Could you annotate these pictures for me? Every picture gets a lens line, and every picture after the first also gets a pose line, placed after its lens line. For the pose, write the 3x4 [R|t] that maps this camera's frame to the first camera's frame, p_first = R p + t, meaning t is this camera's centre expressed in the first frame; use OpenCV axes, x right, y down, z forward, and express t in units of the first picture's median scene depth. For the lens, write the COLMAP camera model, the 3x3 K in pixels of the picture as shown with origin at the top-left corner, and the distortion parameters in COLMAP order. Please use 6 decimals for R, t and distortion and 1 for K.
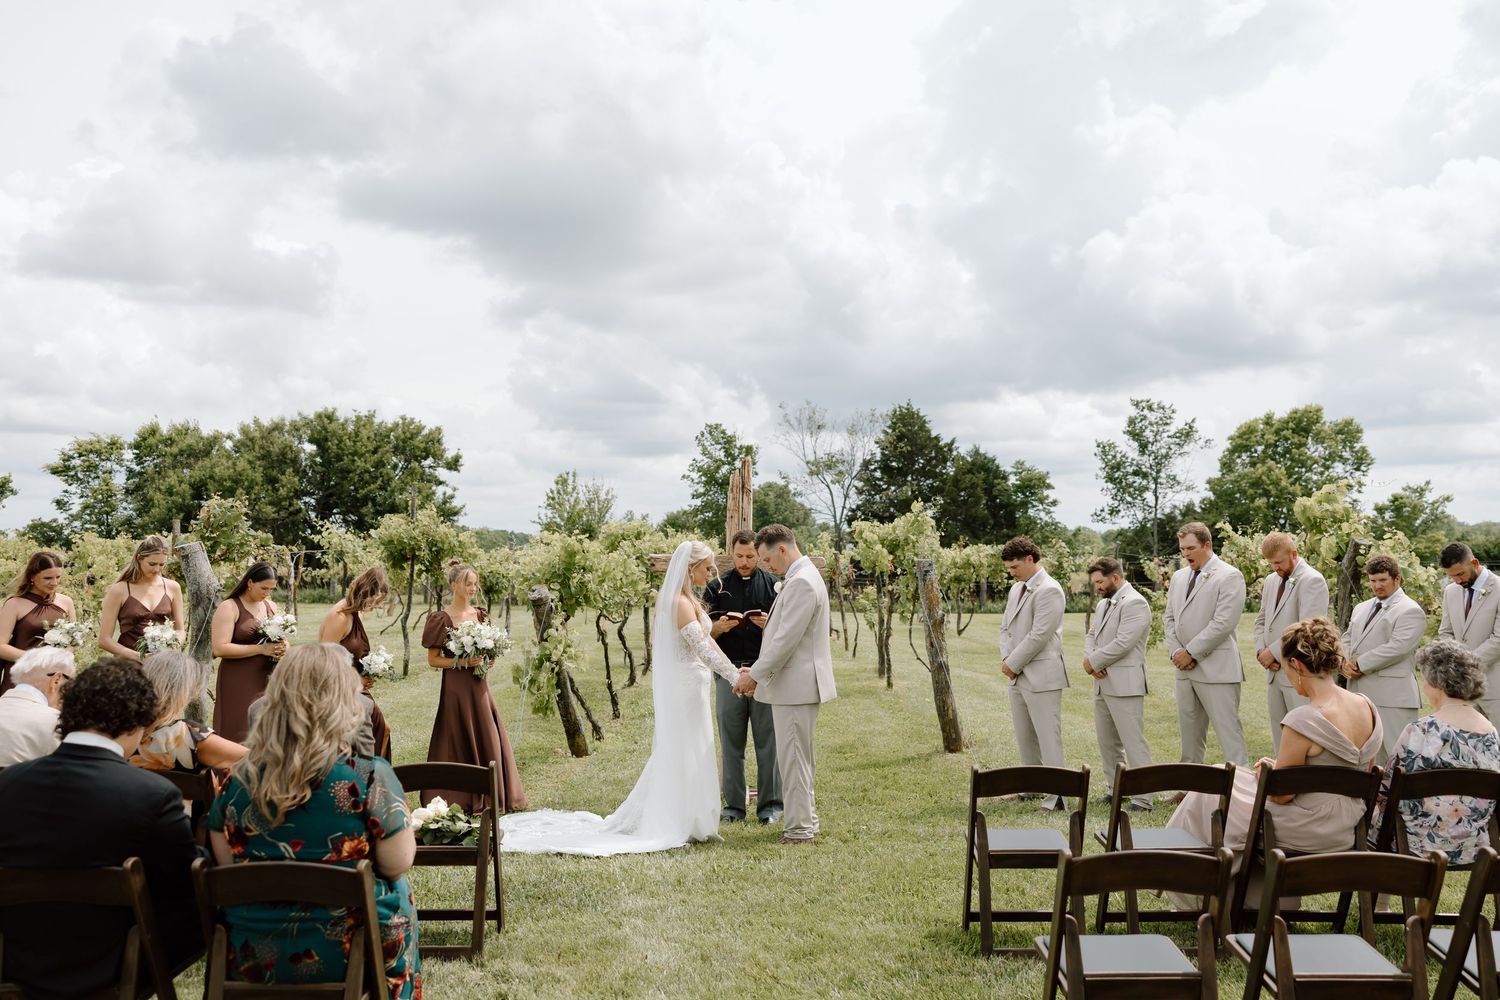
lens RADIAL K [[1240.3, 0, 797.1], [0, 1240.3, 444.0], [0, 0, 1]] dist [0.003936, 0.003547]
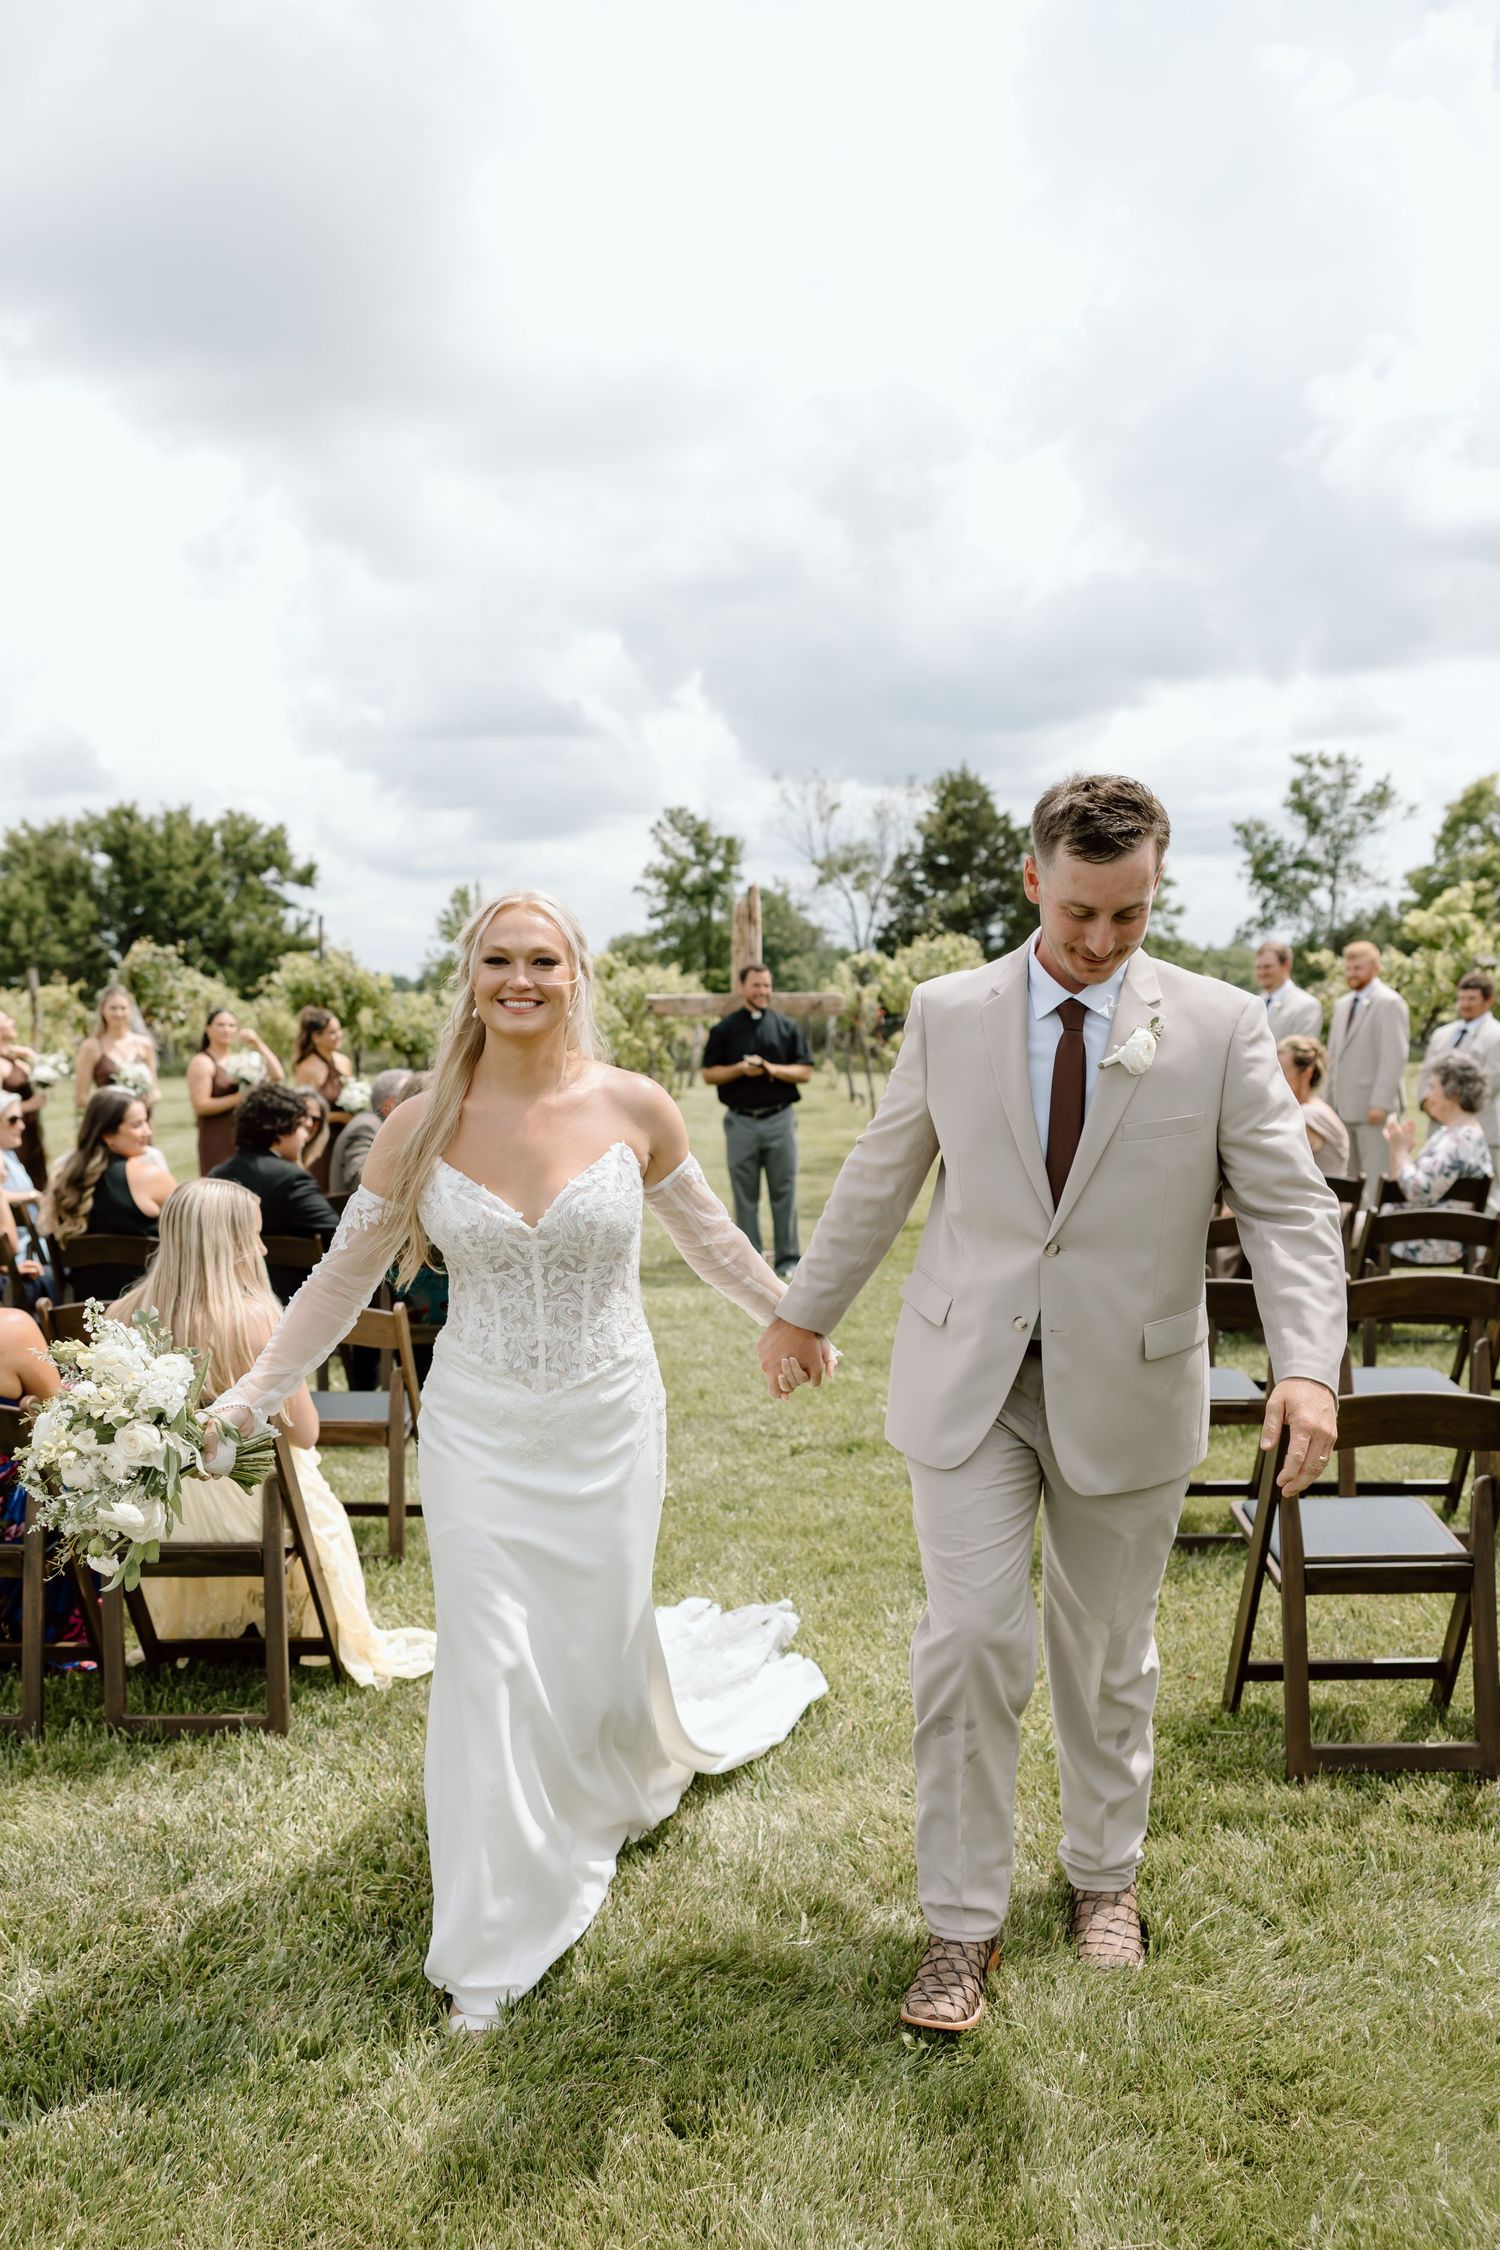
lens RADIAL K [[1965.7, 0, 741.7], [0, 1965.7, 1196.4], [0, 0, 1]] dist [-0.009067, 0.001399]
pose [[0.999264, -0.021848, -0.031519, -0.002713], [0.027397, 0.981780, 0.188034, -0.009420], [0.026837, -0.188759, 0.981657, -0.118040]]
